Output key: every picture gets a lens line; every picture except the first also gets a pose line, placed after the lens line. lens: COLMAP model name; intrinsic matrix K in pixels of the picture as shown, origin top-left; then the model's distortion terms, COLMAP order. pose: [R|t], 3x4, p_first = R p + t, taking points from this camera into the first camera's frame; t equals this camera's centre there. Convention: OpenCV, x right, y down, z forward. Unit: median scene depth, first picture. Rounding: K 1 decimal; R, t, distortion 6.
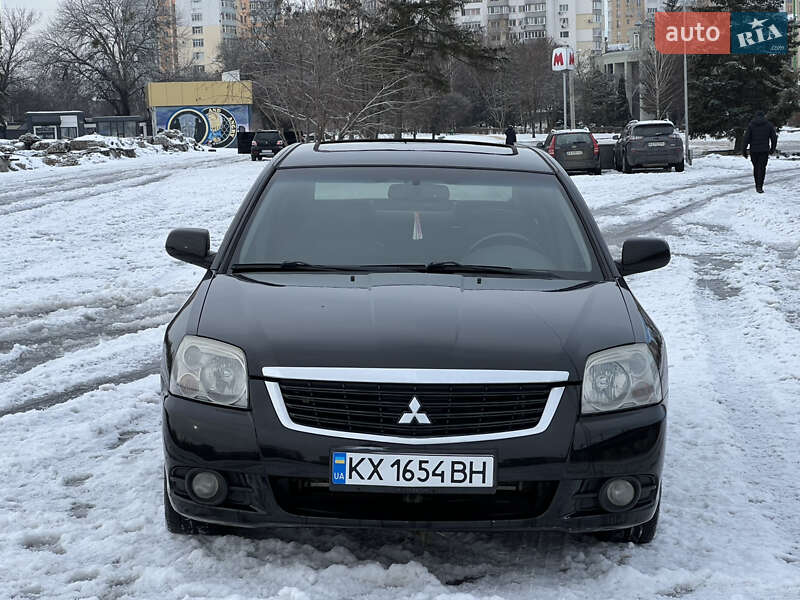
lens RADIAL K [[1806.8, 0, 386.5], [0, 1806.8, 301.1], [0, 0, 1]] dist [0.041607, 2.210522]
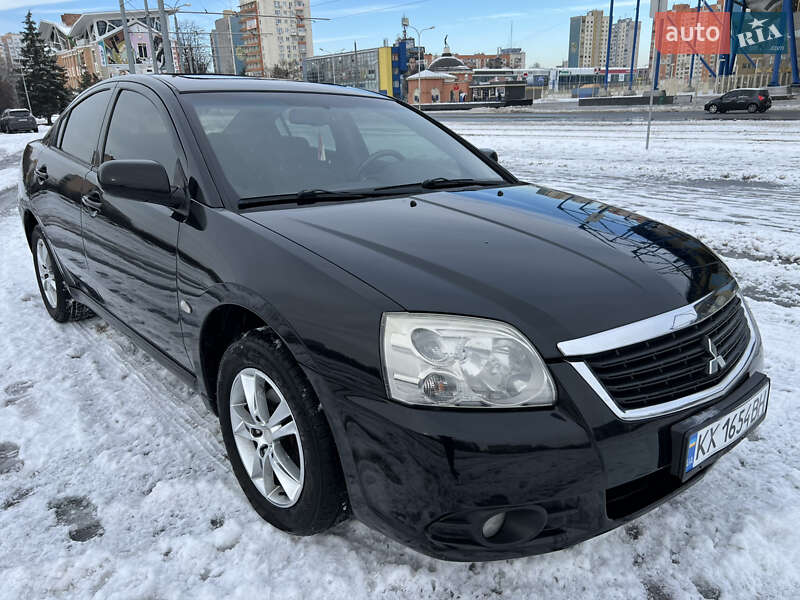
lens RADIAL K [[604.6, 0, 400.0], [0, 604.6, 300.0], [0, 0, 1]] dist [0.046320, -0.055342]
pose [[0.742413, -0.205425, 0.637671, -0.270823], [0.075365, 0.971396, 0.225189, -0.040185], [-0.665690, -0.119125, 0.736659, 0.883718]]
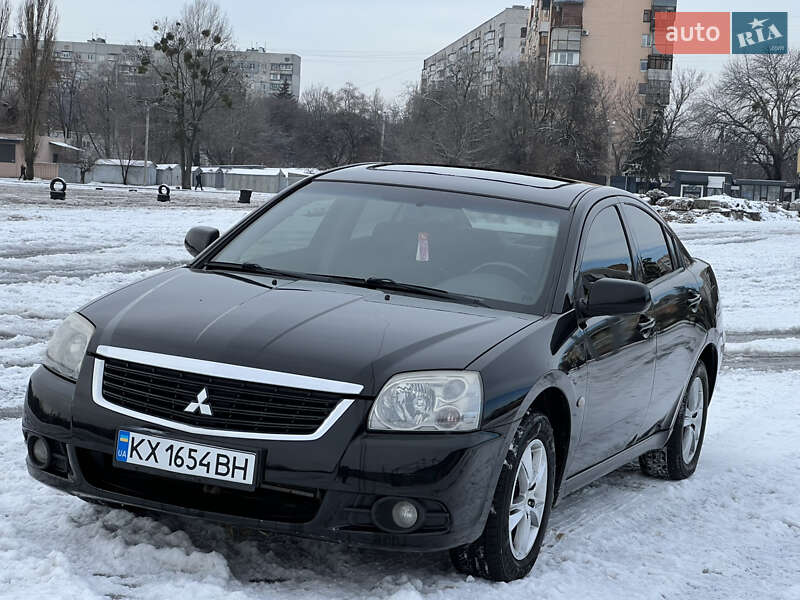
lens RADIAL K [[1806.8, 0, 386.5], [0, 1806.8, 301.1], [0, 0, 1]] dist [0.041607, 2.210522]
pose [[0.926664, 0.109162, -0.359691, 0.474947], [-0.121477, 0.992525, -0.011741, 0.003161], [0.355721, 0.054574, 0.932998, 0.071854]]
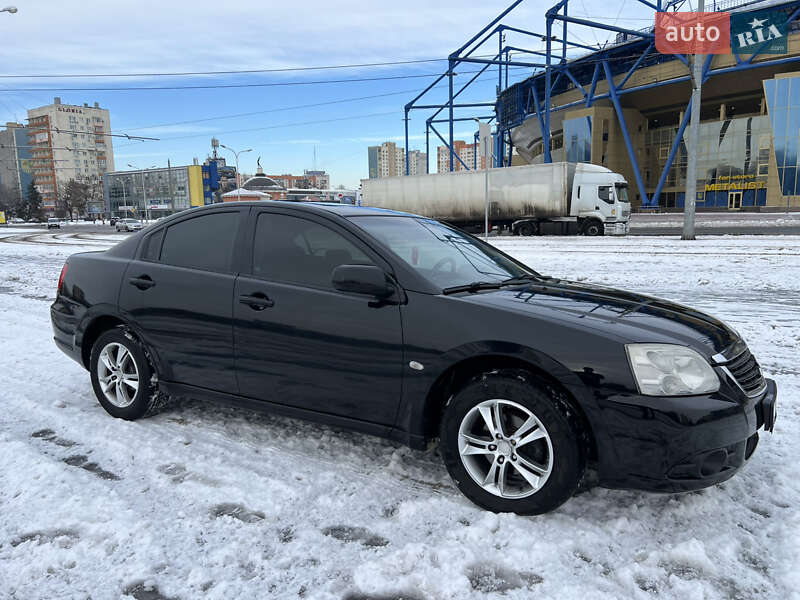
lens RADIAL K [[604.6, 0, 400.0], [0, 604.6, 300.0], [0, 0, 1]] dist [0.046320, -0.055342]
pose [[0.503875, -0.107142, 0.857106, -0.557512], [0.089432, 0.993416, 0.071606, -0.054825], [-0.859135, 0.040573, 0.510139, 0.988486]]
